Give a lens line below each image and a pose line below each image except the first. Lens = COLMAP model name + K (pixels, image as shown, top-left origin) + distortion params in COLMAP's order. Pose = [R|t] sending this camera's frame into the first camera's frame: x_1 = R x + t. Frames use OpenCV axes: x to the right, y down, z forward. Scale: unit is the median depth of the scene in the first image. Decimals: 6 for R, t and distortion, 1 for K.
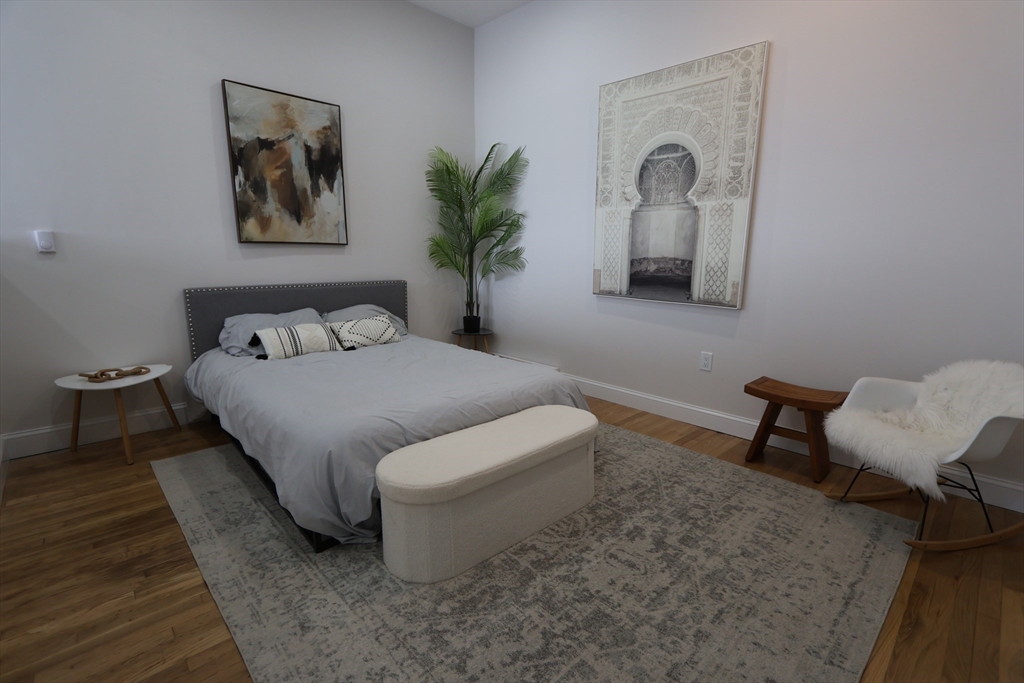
lens RADIAL K [[473.5, 0, 518.8], [0, 473.5, 358.2], [0, 0, 1]] dist [-0.012114, -0.000460]
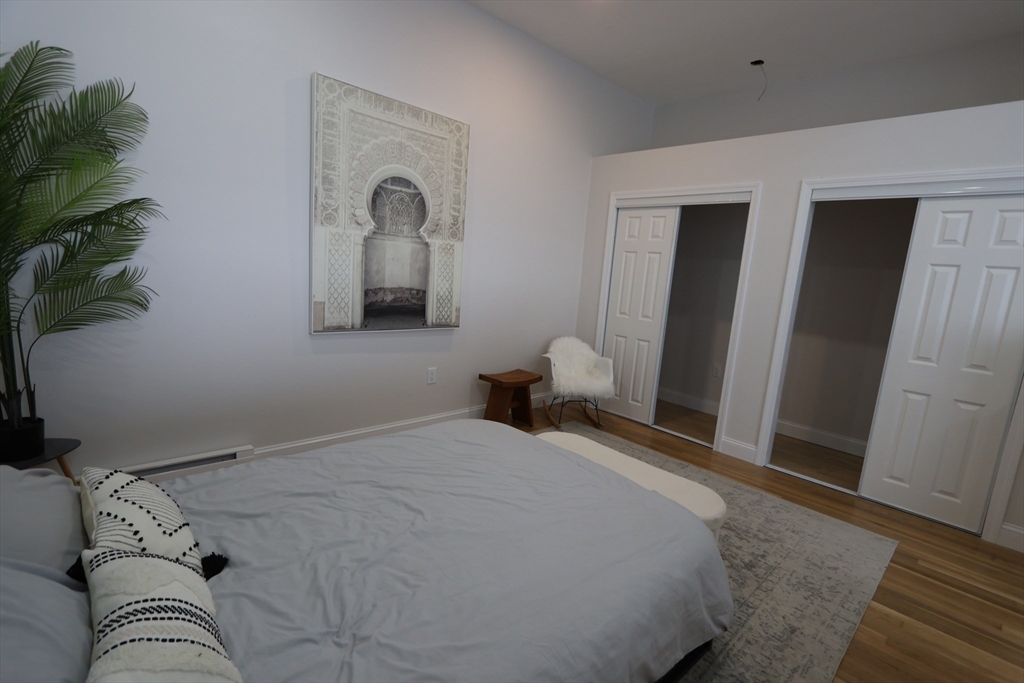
lens RADIAL K [[473.5, 0, 518.8], [0, 473.5, 358.2], [0, 0, 1]] dist [-0.012114, -0.000460]
pose [[-0.000815, -0.199521, 0.979893, -0.737137], [0.148061, 0.969069, 0.197440, -0.234033], [-0.988978, 0.145245, 0.028751, 0.756744]]
